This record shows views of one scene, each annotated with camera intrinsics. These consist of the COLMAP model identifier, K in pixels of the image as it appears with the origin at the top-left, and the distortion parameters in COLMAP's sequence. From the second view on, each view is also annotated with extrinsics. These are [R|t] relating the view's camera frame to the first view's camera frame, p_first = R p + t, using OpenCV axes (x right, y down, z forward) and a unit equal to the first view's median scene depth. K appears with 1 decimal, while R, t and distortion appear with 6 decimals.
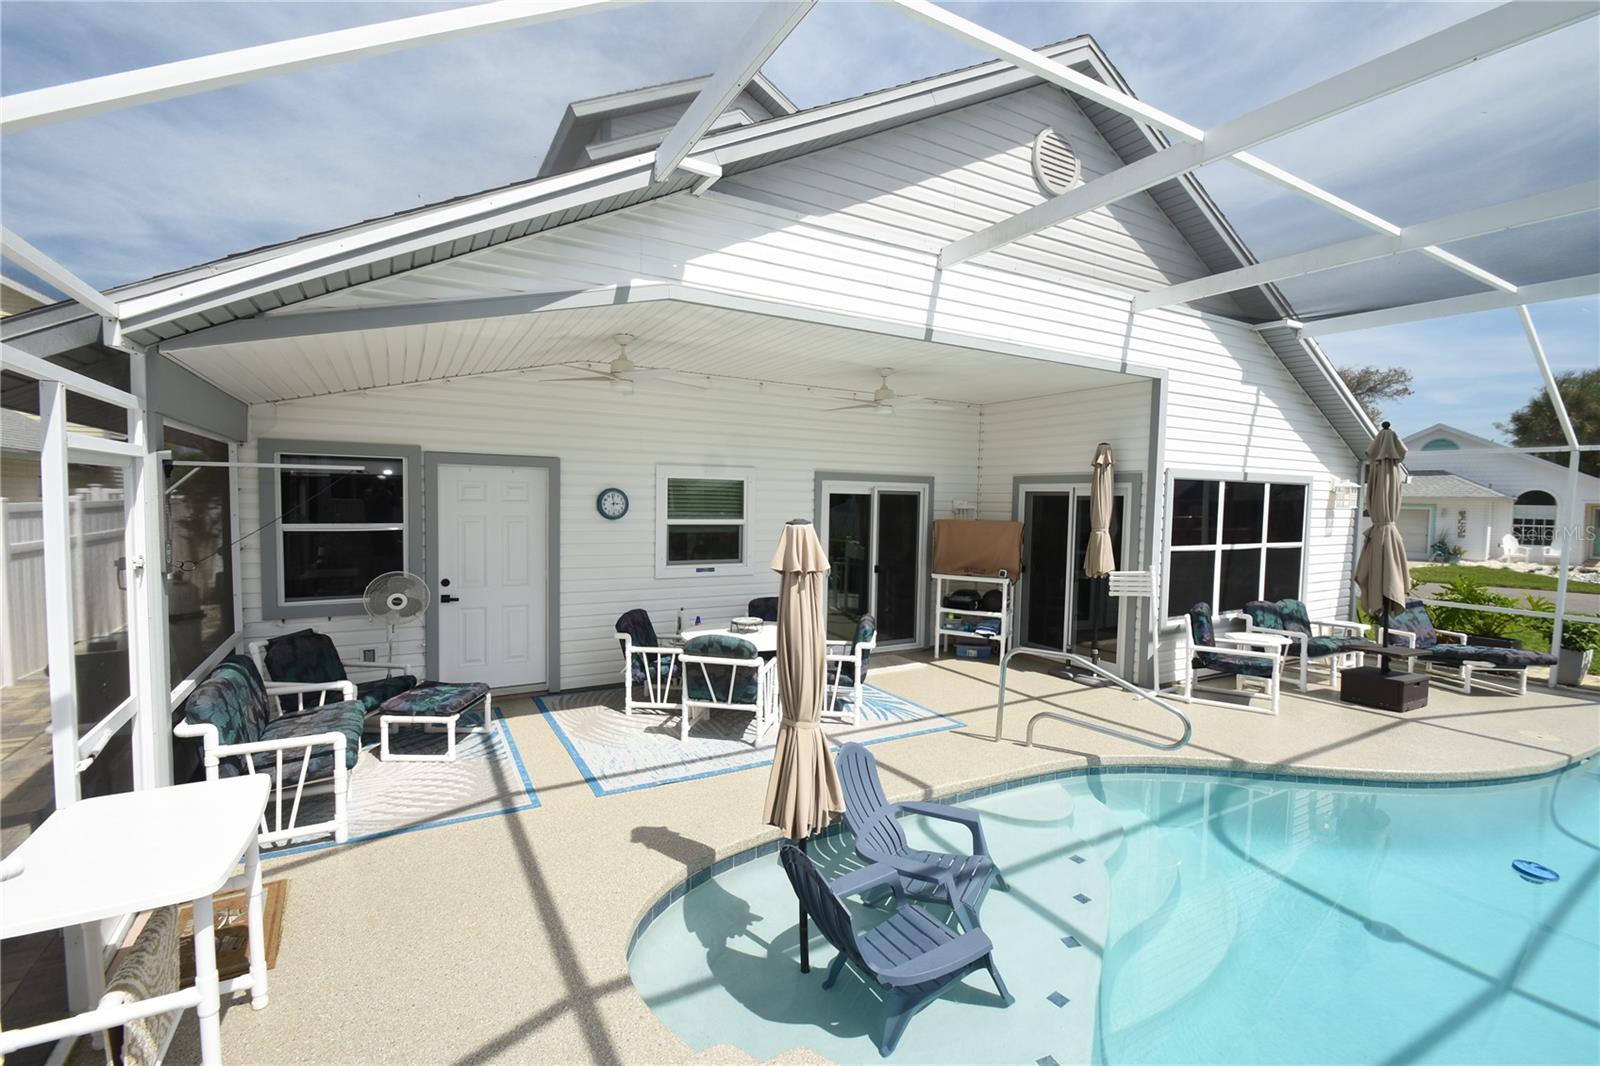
lens RADIAL K [[700.1, 0, 798.4], [0, 700.1, 536.4], [0, 0, 1]] dist [0.006195, -0.011455]
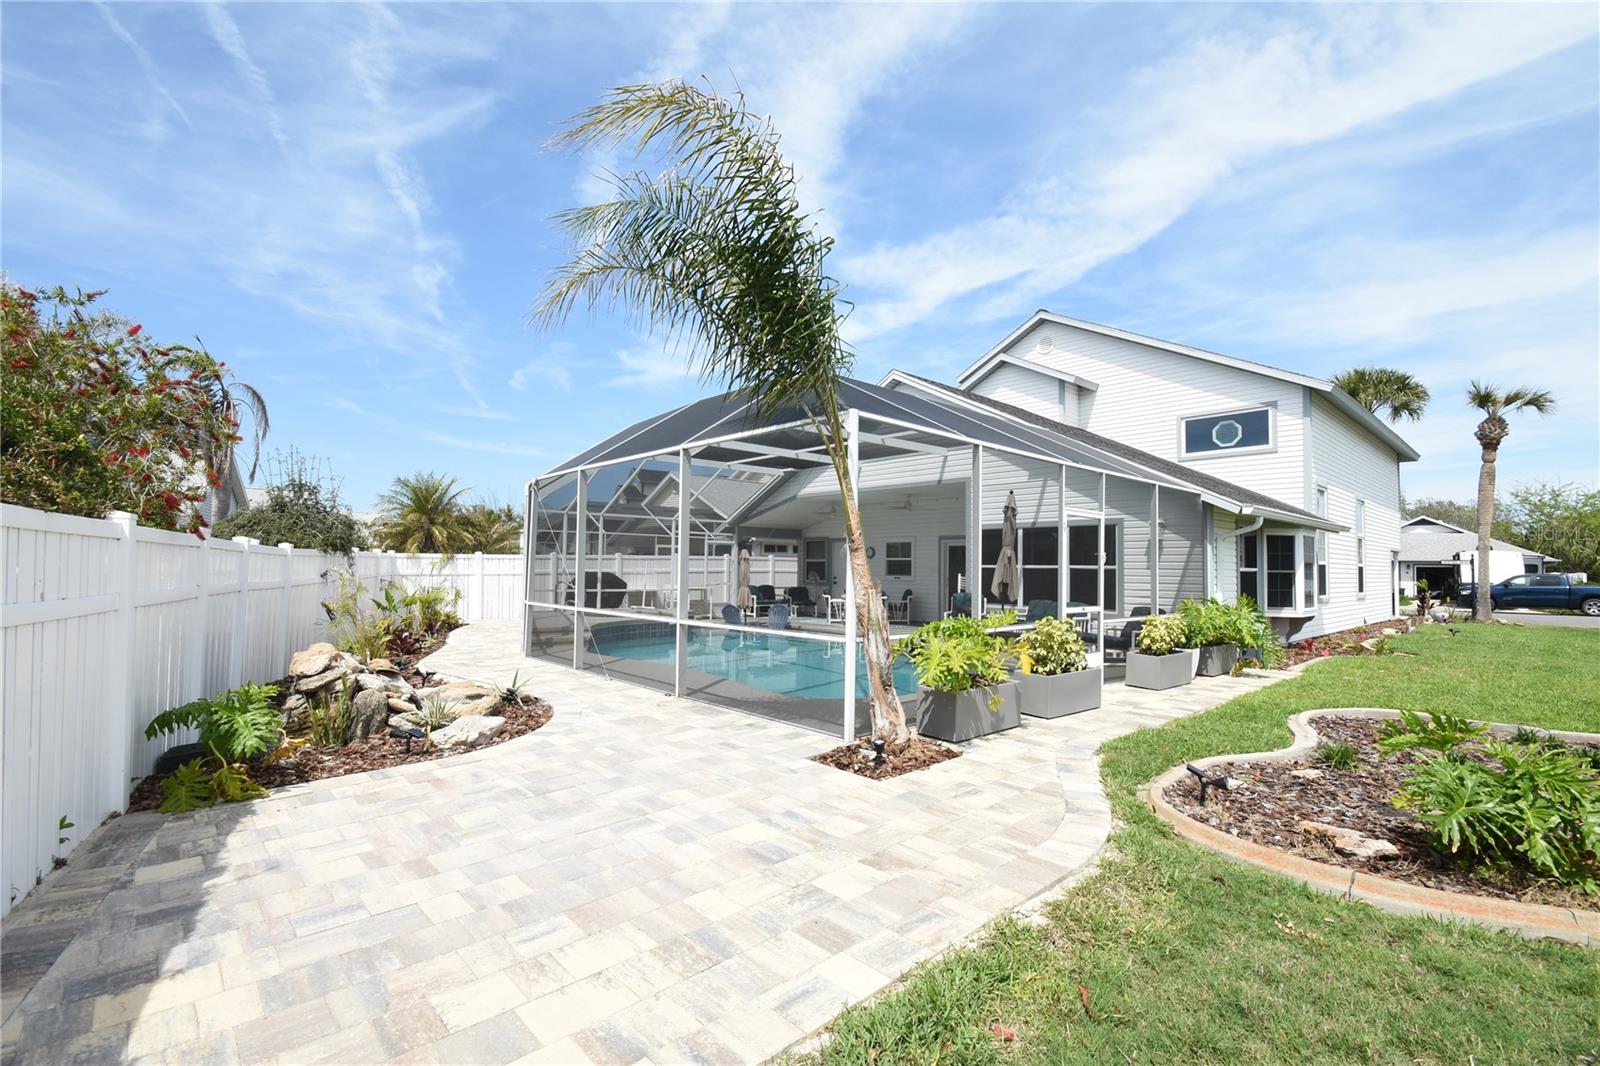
lens RADIAL K [[700.1, 0, 800.9], [0, 700.1, 531.1], [0, 0, 1]] dist [0.006195, -0.011455]
pose [[0.215430, -0.066312, -0.974265, 2.280487], [-0.061560, 0.994785, -0.081321, 0.107722], [0.974577, 0.077495, 0.210224, 0.115607]]
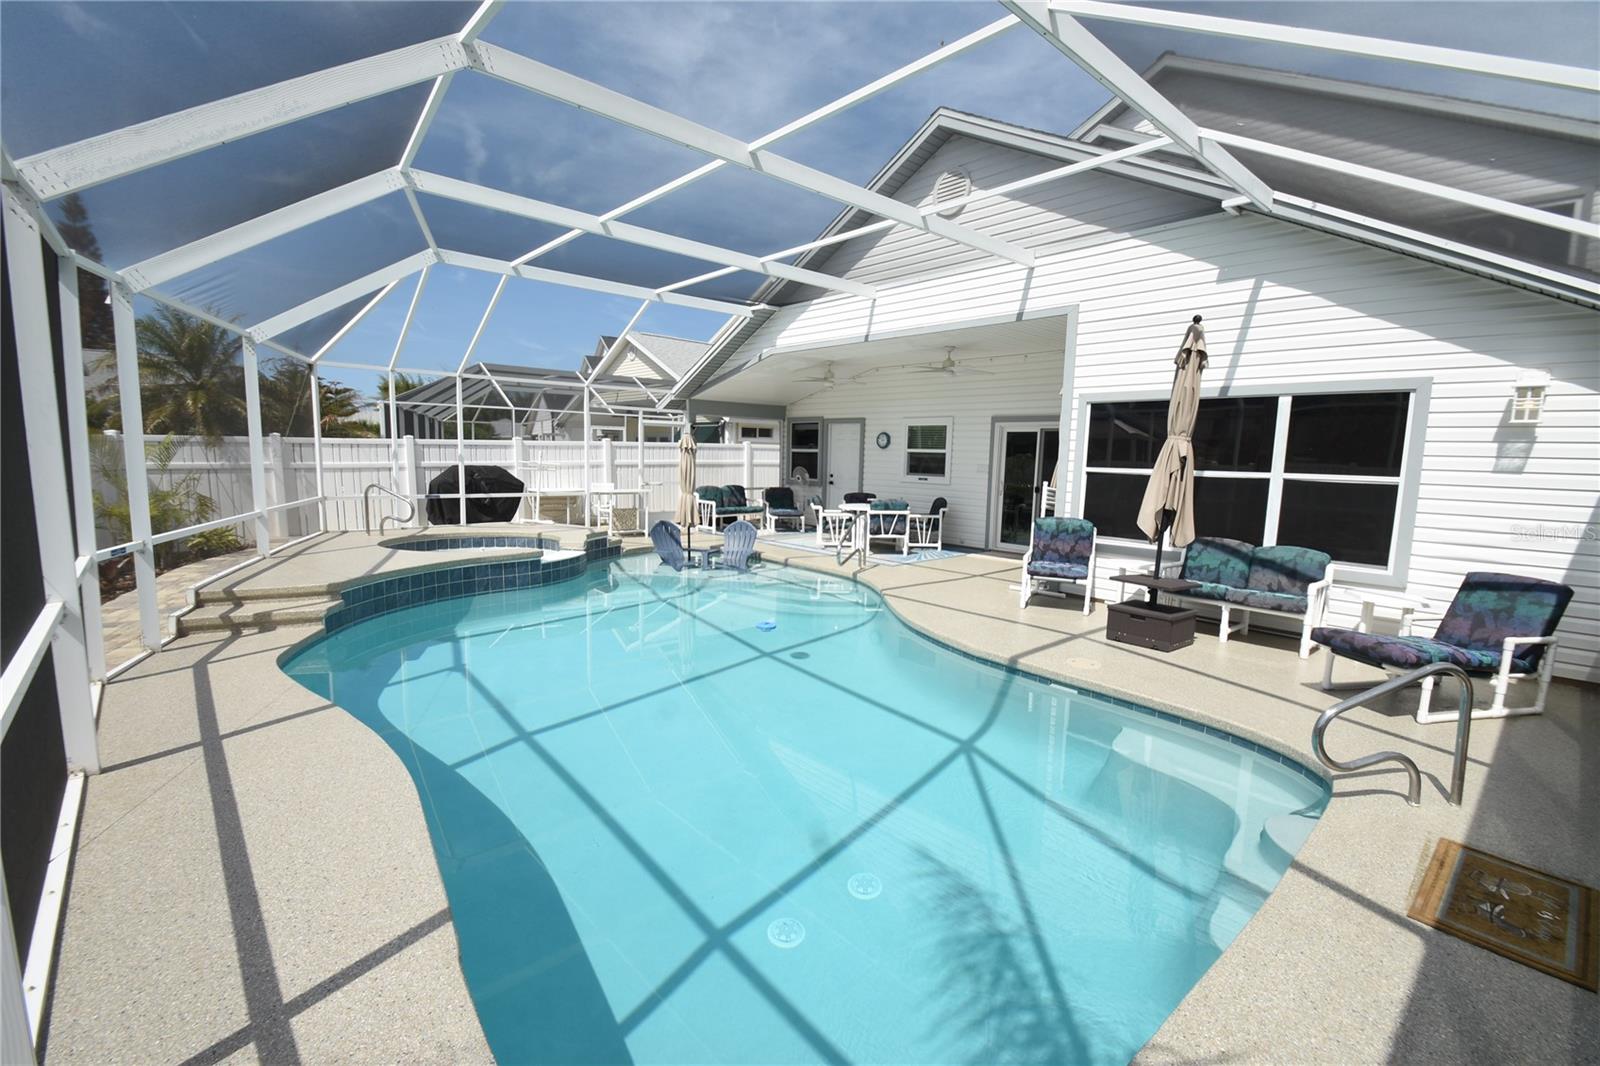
lens RADIAL K [[700.1, 0, 793.5], [0, 700.1, 537.4], [0, 0, 1]] dist [0.006195, -0.011455]
pose [[0.204969, 0.105755, -0.973038, 1.484819], [-0.073199, 0.993018, 0.092508, 0.054737], [0.976028, 0.052265, 0.211279, 0.341375]]
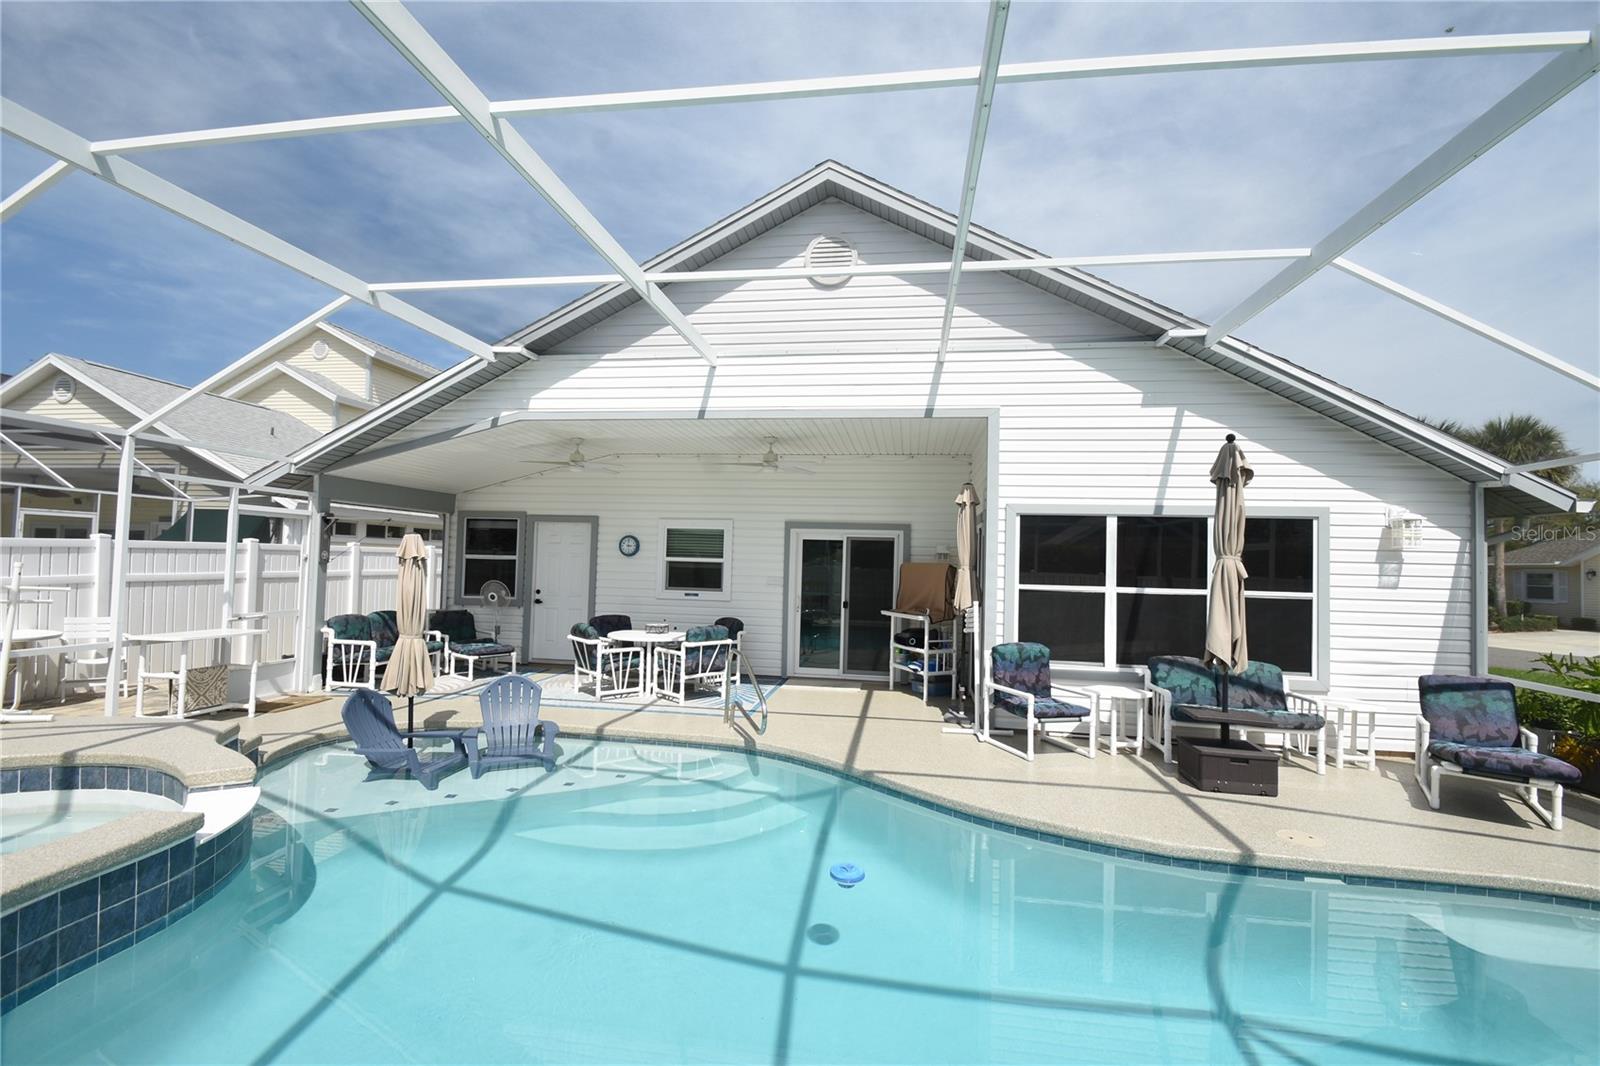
lens RADIAL K [[700.1, 0, 800.1], [0, 700.1, 536.1], [0, 0, 1]] dist [0.006195, -0.011455]
pose [[0.782723, -0.022242, -0.621972, 0.892766], [-0.047003, 0.994394, -0.094712, 0.053807], [0.620592, 0.103368, 0.777290, 0.054817]]
